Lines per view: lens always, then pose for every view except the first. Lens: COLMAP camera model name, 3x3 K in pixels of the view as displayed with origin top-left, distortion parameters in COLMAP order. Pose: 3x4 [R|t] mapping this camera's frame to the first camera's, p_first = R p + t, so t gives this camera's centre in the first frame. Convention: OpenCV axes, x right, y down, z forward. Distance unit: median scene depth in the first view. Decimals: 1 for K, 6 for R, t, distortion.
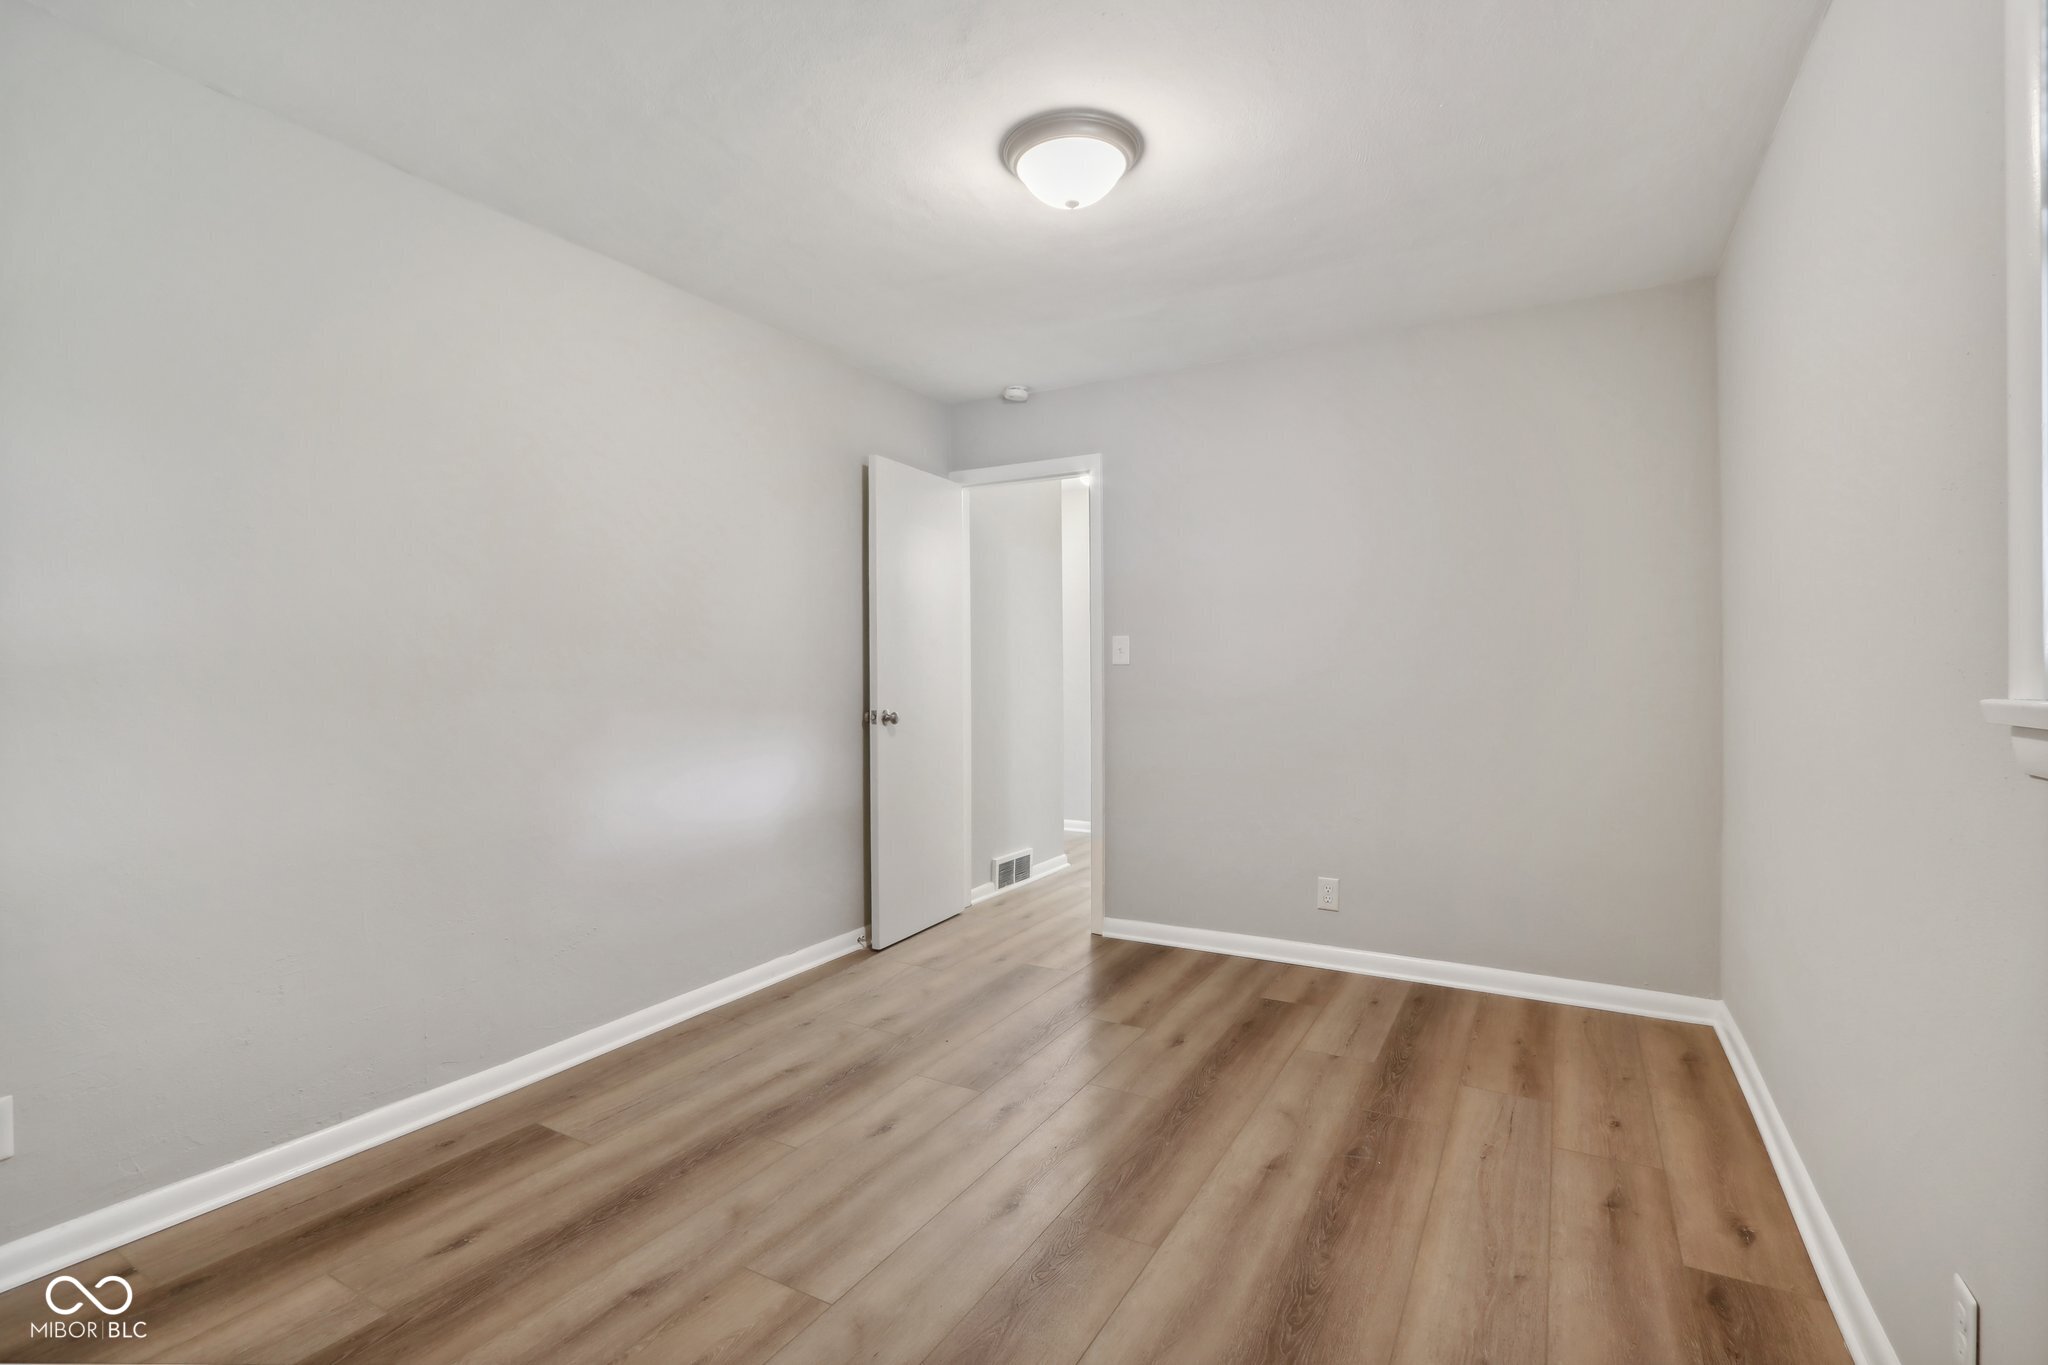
lens RADIAL K [[955.2, 0, 1022.3], [0, 955.2, 677.7], [0, 0, 1]] dist [-0.000802, -0.000169]
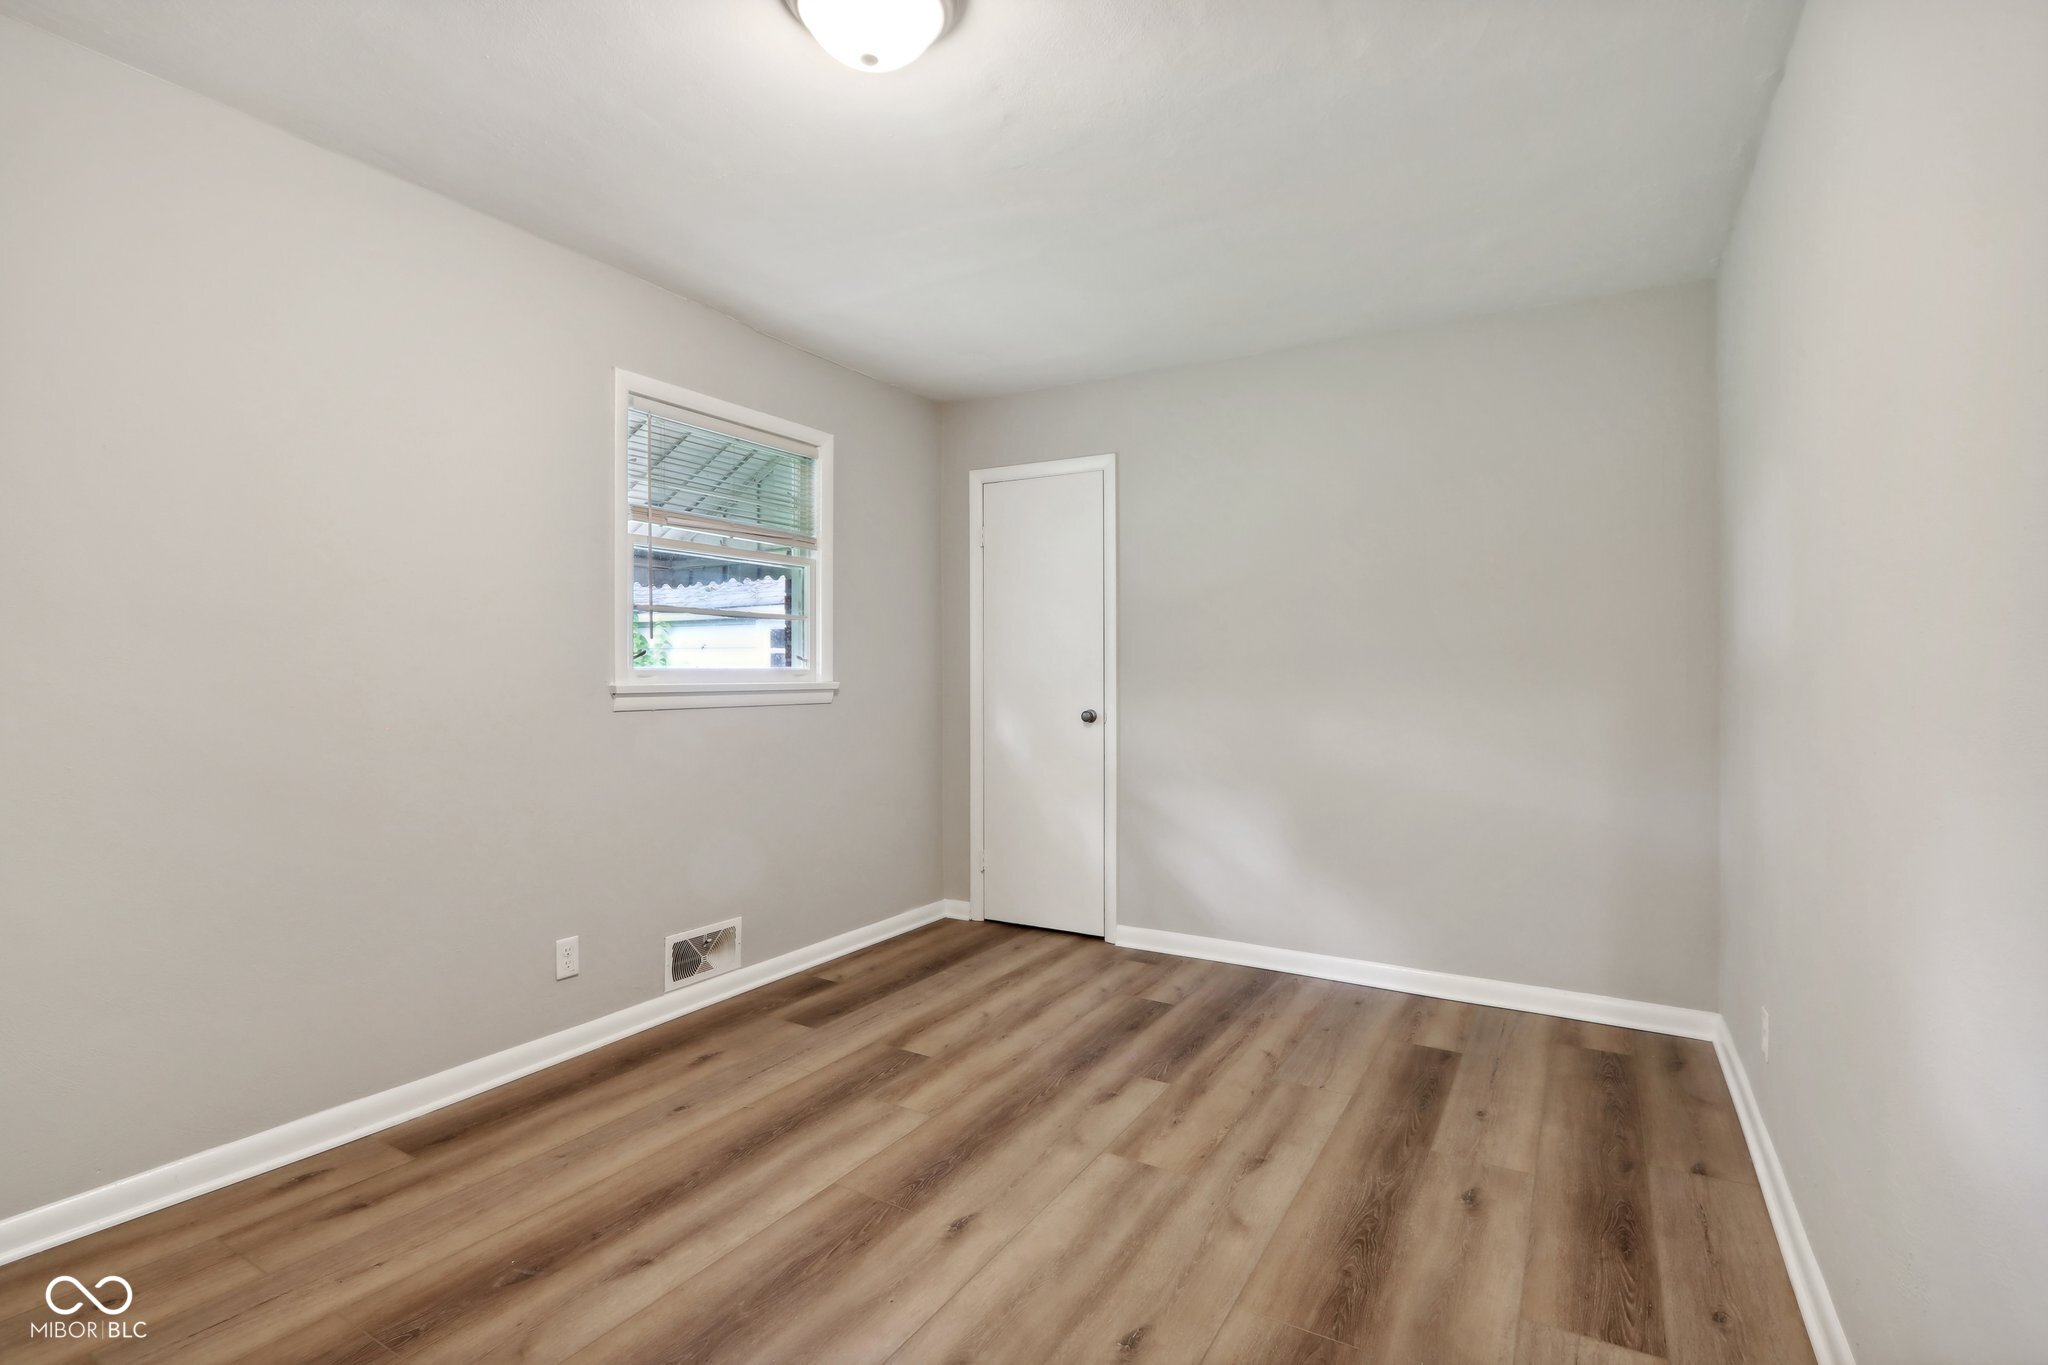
lens RADIAL K [[955.2, 0, 1025.3], [0, 955.2, 677.7], [0, 0, 1]] dist [-0.000802, -0.000169]
pose [[-0.999961, 0.000730, 0.008846, -0.091896], [0.000814, 0.999954, 0.009515, -0.011682], [-0.008839, 0.009522, -0.999916, 2.054114]]
